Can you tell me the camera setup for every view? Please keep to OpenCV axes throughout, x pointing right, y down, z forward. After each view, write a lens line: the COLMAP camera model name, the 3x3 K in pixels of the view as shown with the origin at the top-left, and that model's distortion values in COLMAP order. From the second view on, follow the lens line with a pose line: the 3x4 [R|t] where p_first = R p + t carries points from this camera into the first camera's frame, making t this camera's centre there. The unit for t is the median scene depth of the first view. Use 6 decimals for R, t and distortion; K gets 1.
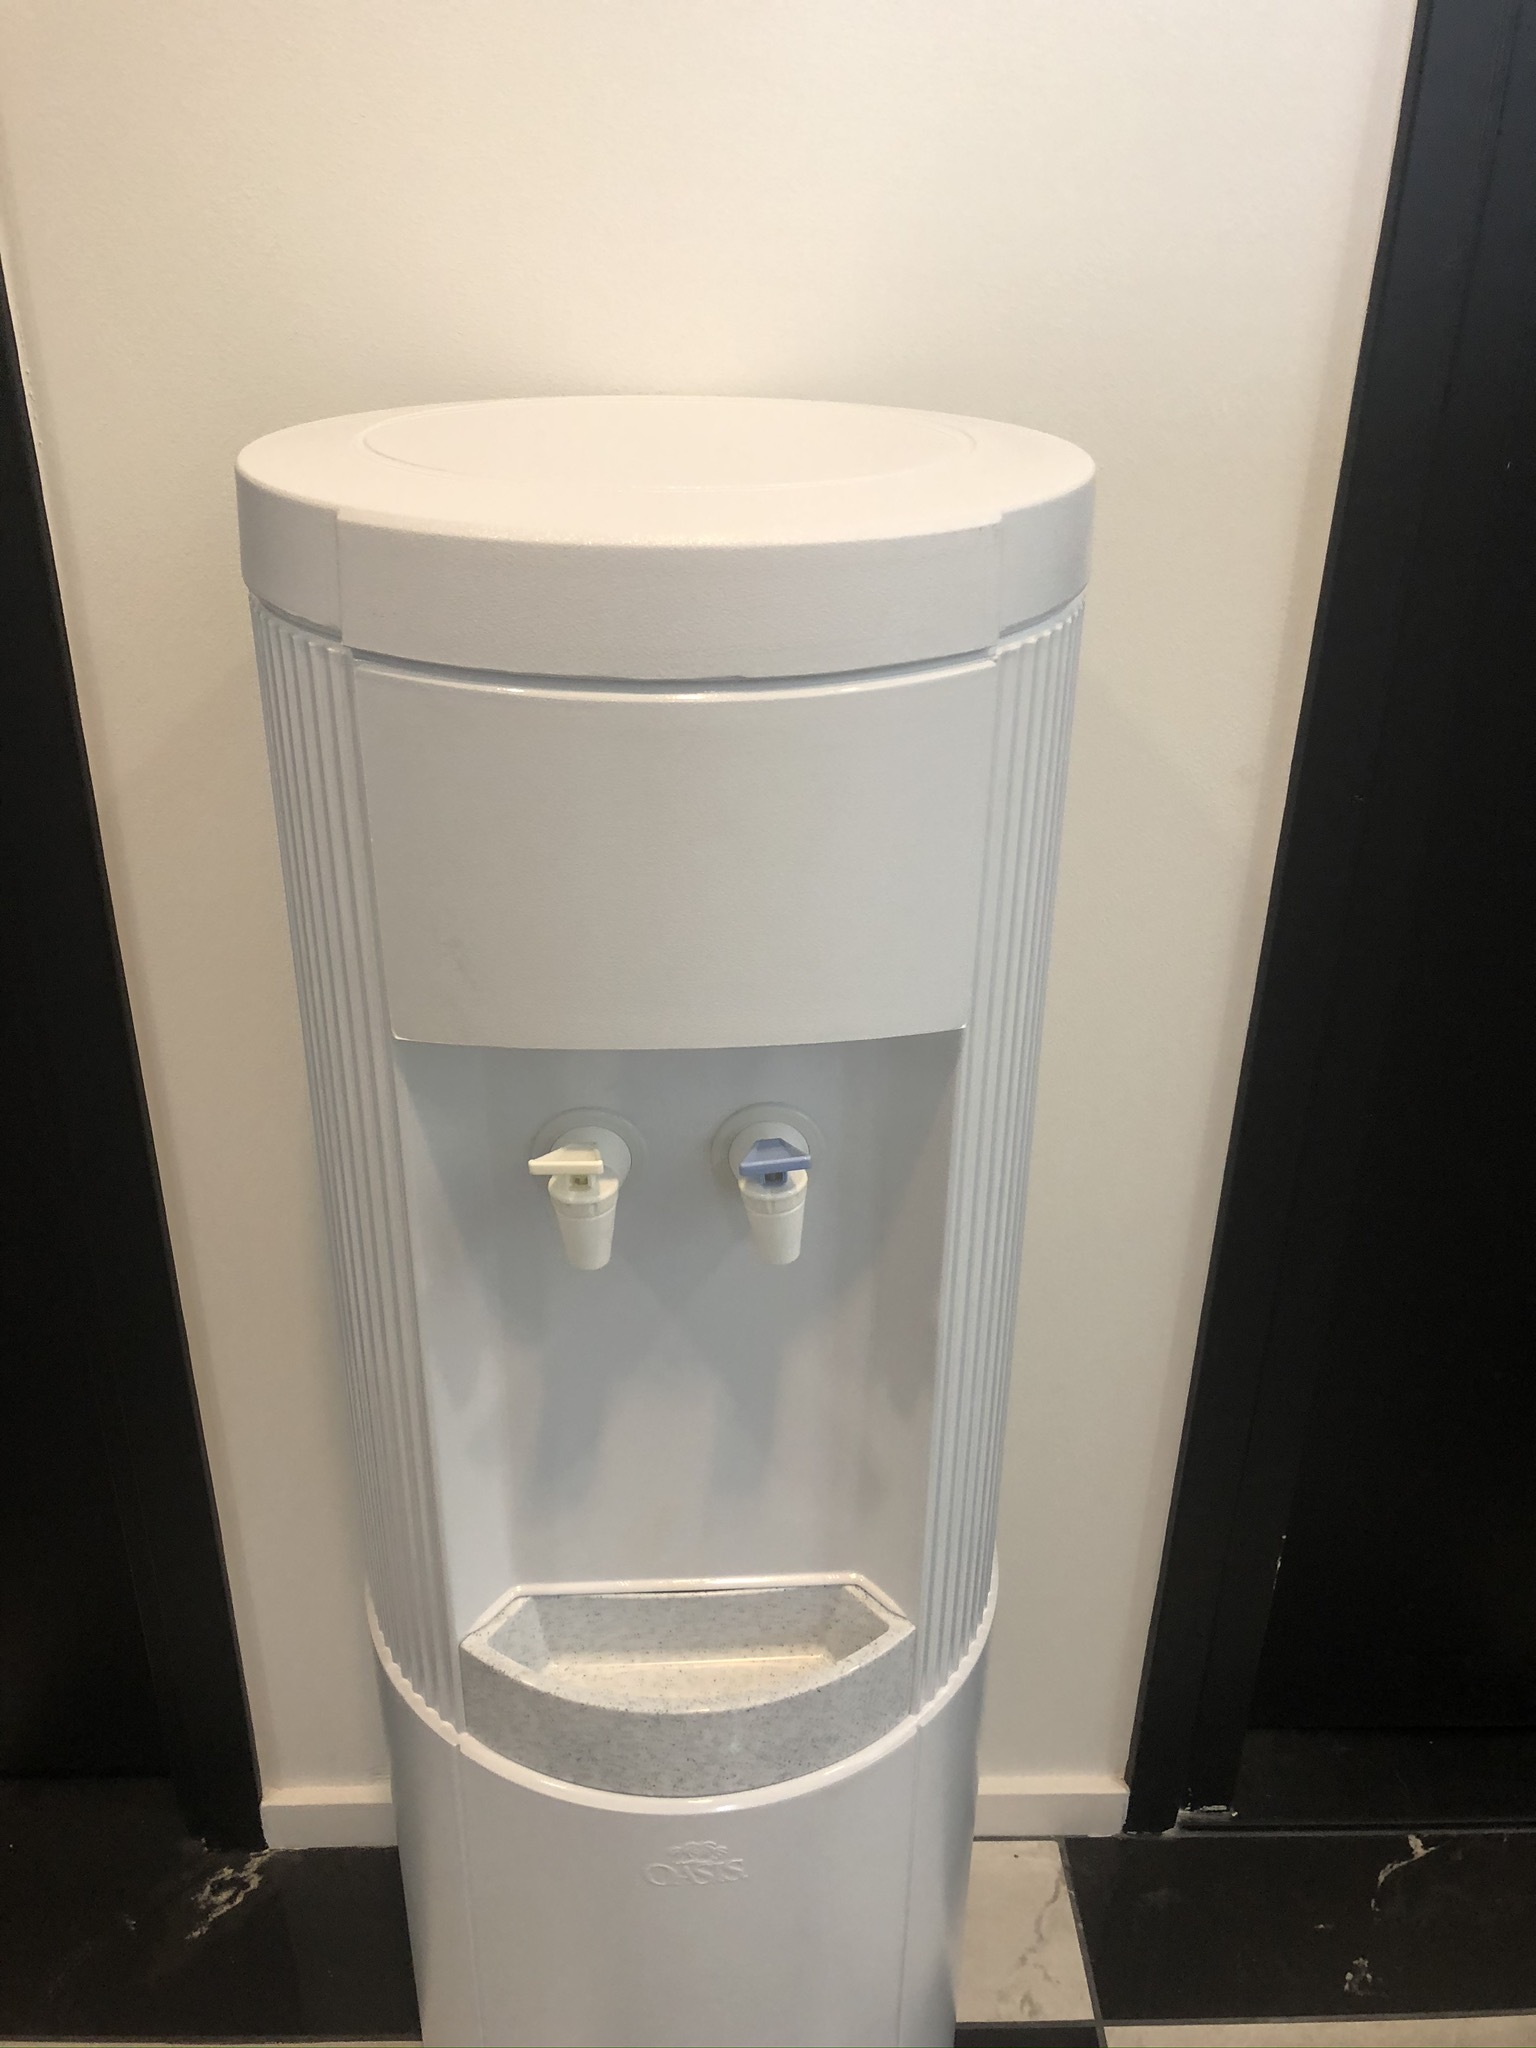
lens RADIAL K [[1648.4, 0, 750.8], [0, 1648.4, 990.1], [0, 0, 1]] dist [0.036980, -0.055833]
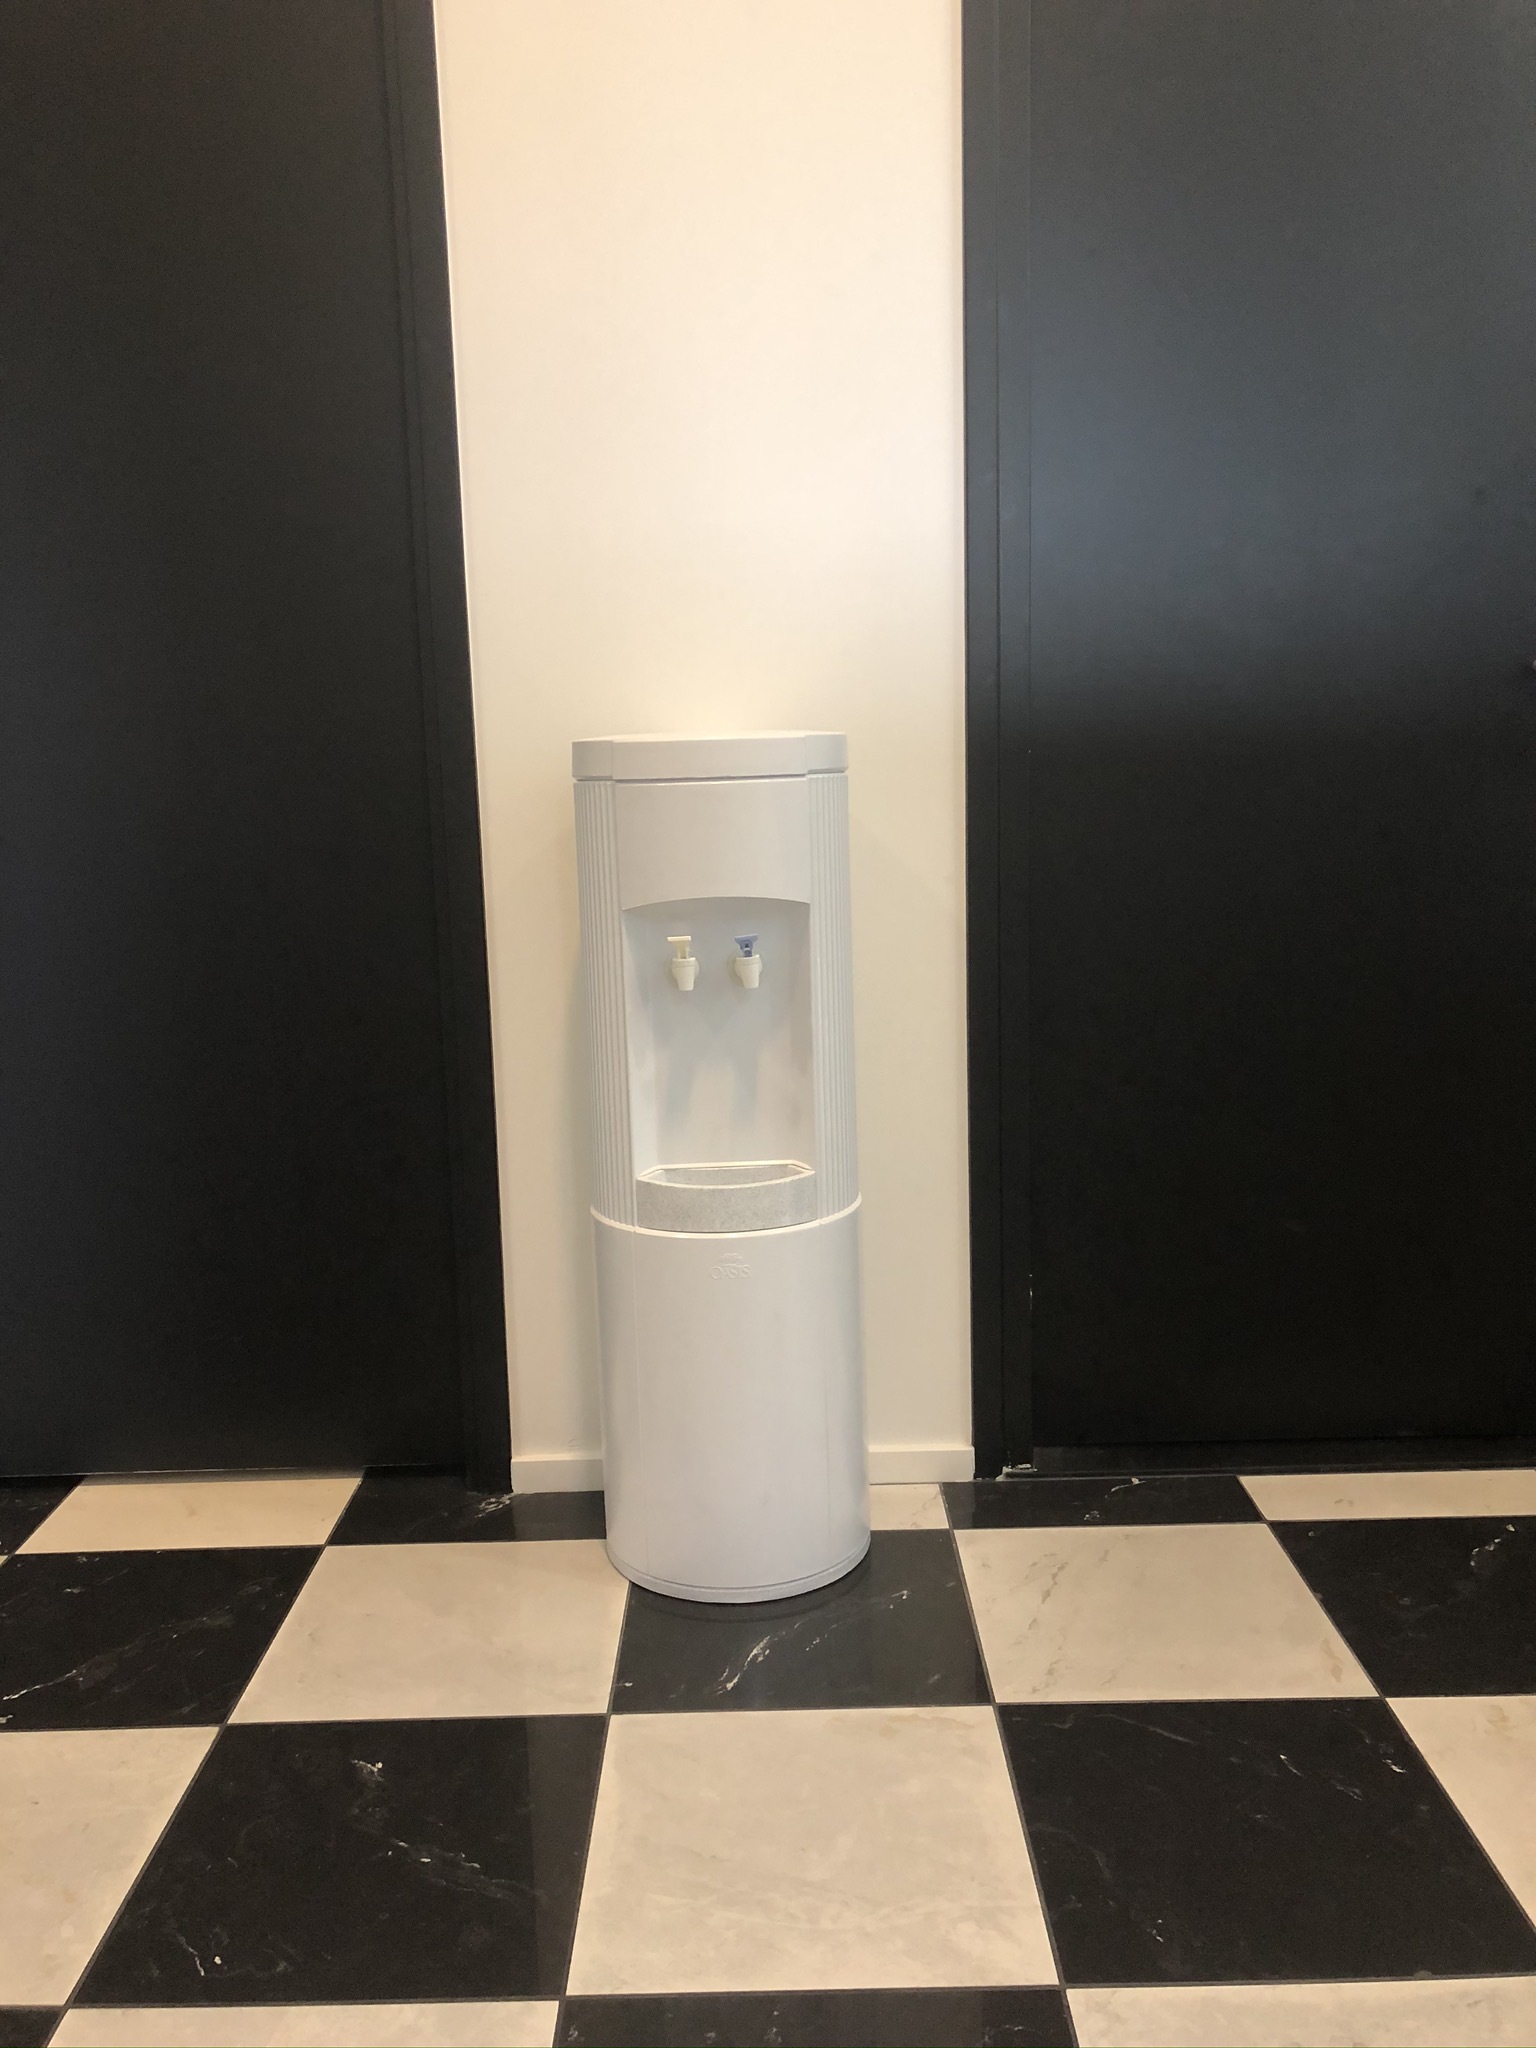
lens RADIAL K [[1648.4, 0, 768.6], [0, 1648.4, 1017.7], [0, 0, 1]] dist [0.036980, -0.055833]
pose [[0.998991, -0.037532, -0.024650, 0.063723], [0.028201, 0.951606, -0.306025, 0.599141], [0.034943, 0.305021, 0.951704, -0.946431]]
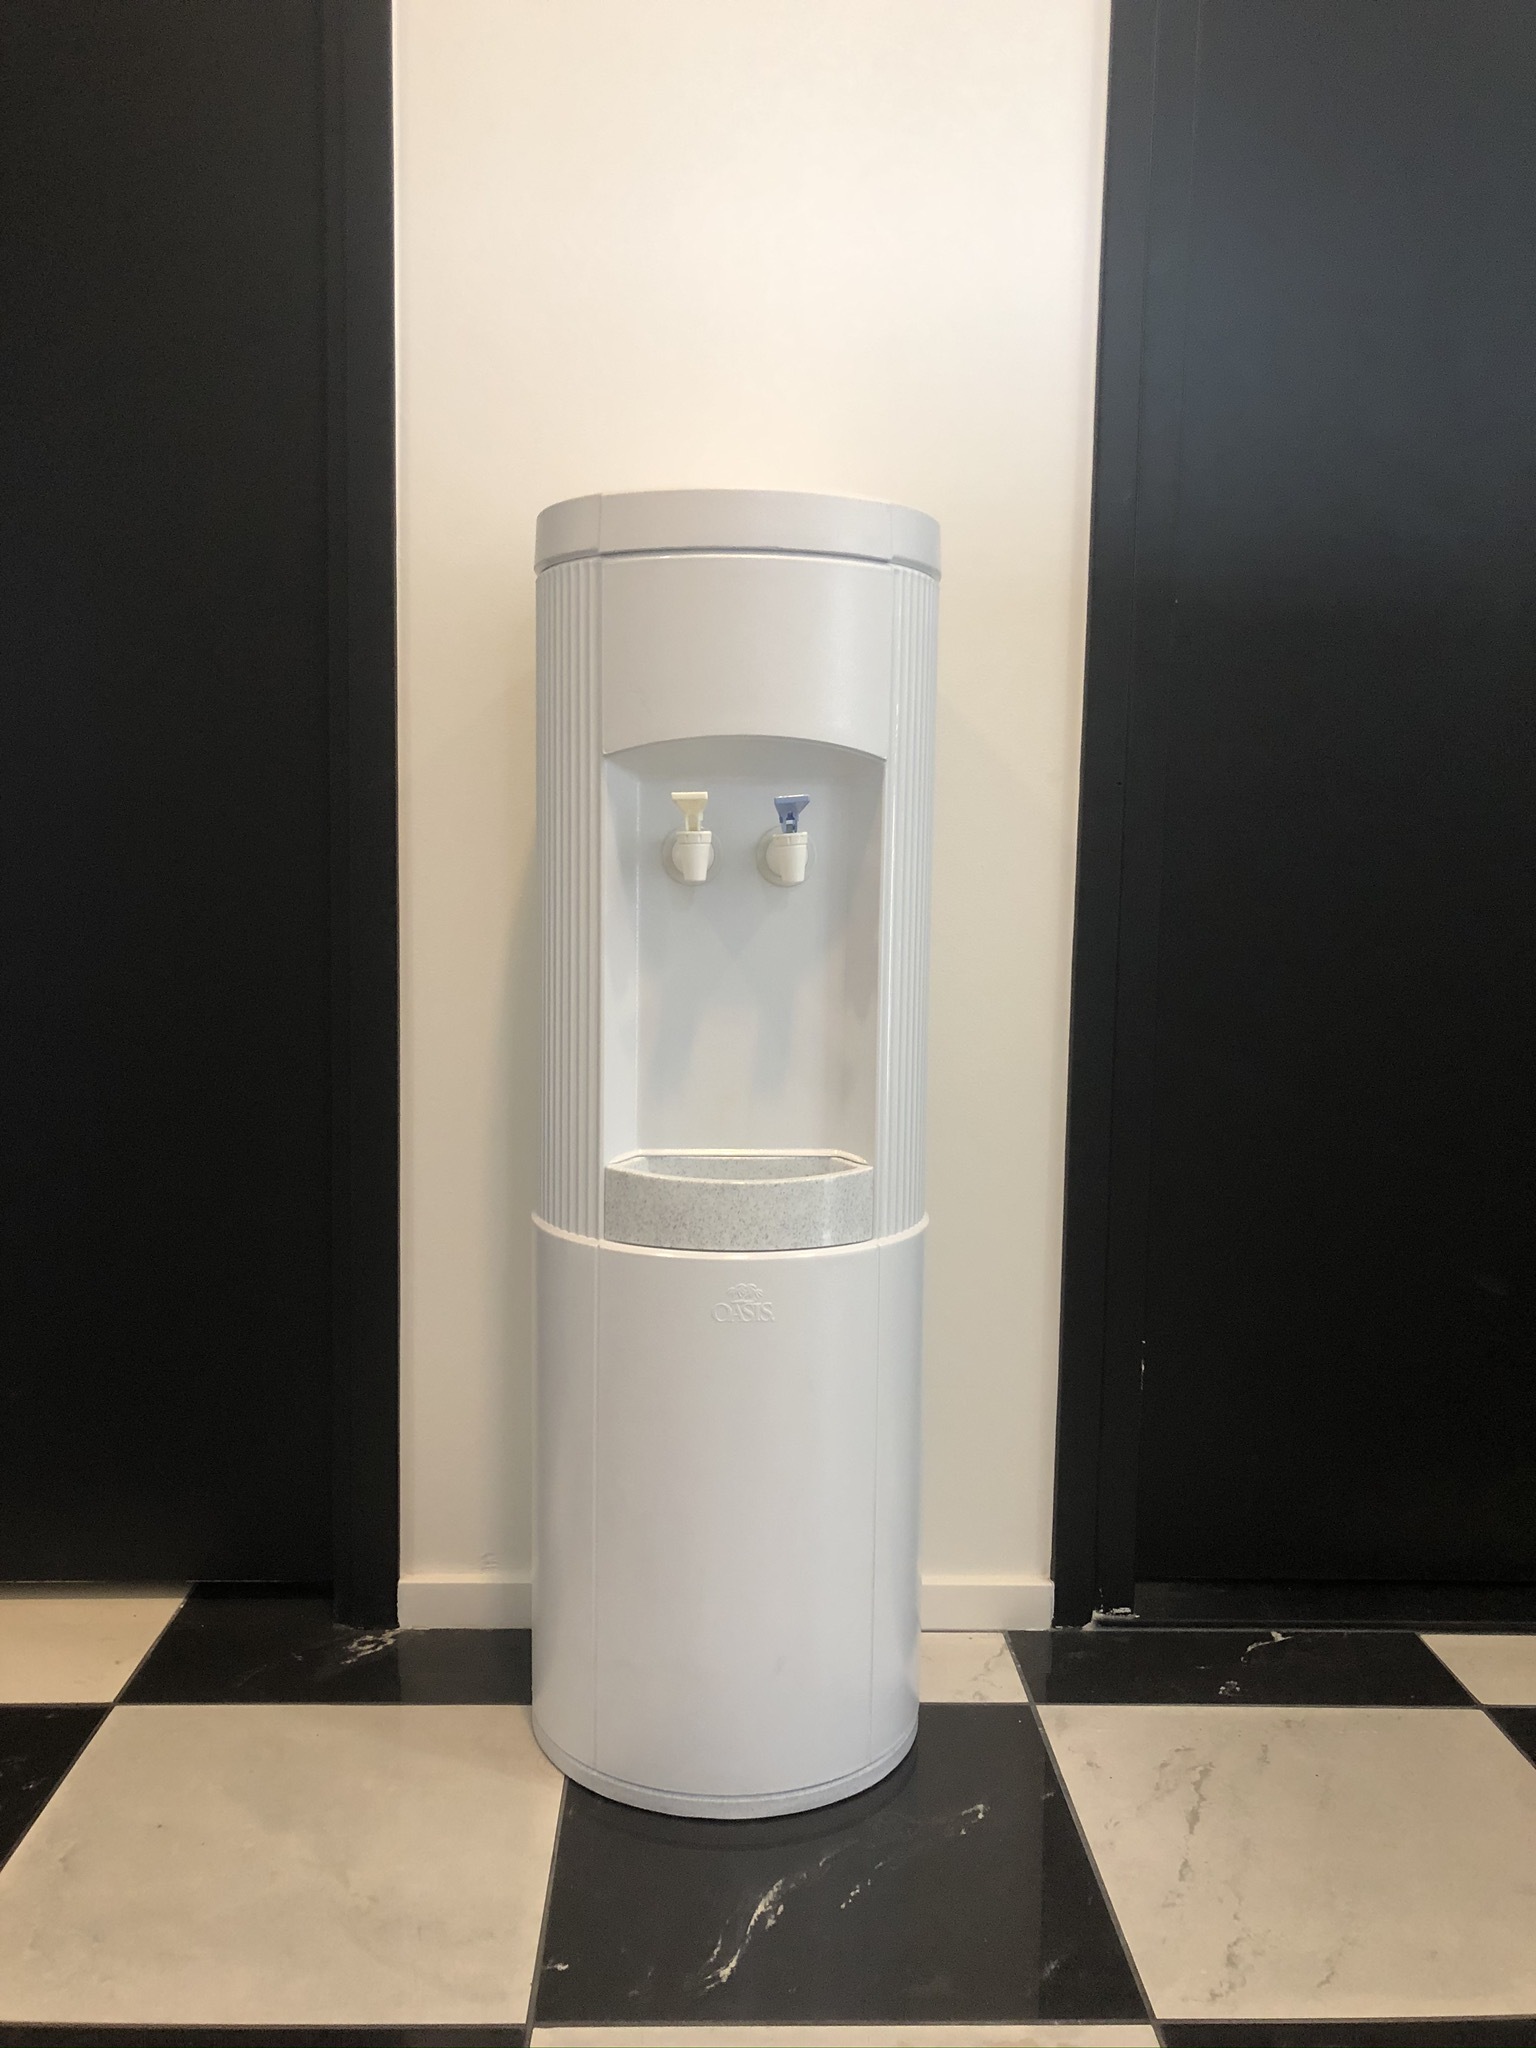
lens RADIAL K [[1648.4, 0, 764.4], [0, 1648.4, 1037.6], [0, 0, 1]] dist [0.036980, -0.055833]
pose [[0.999906, 0.003325, 0.013298, -0.022589], [0.001421, 0.939763, -0.341823, 0.538319], [-0.013634, 0.341810, 0.939670, -0.399752]]
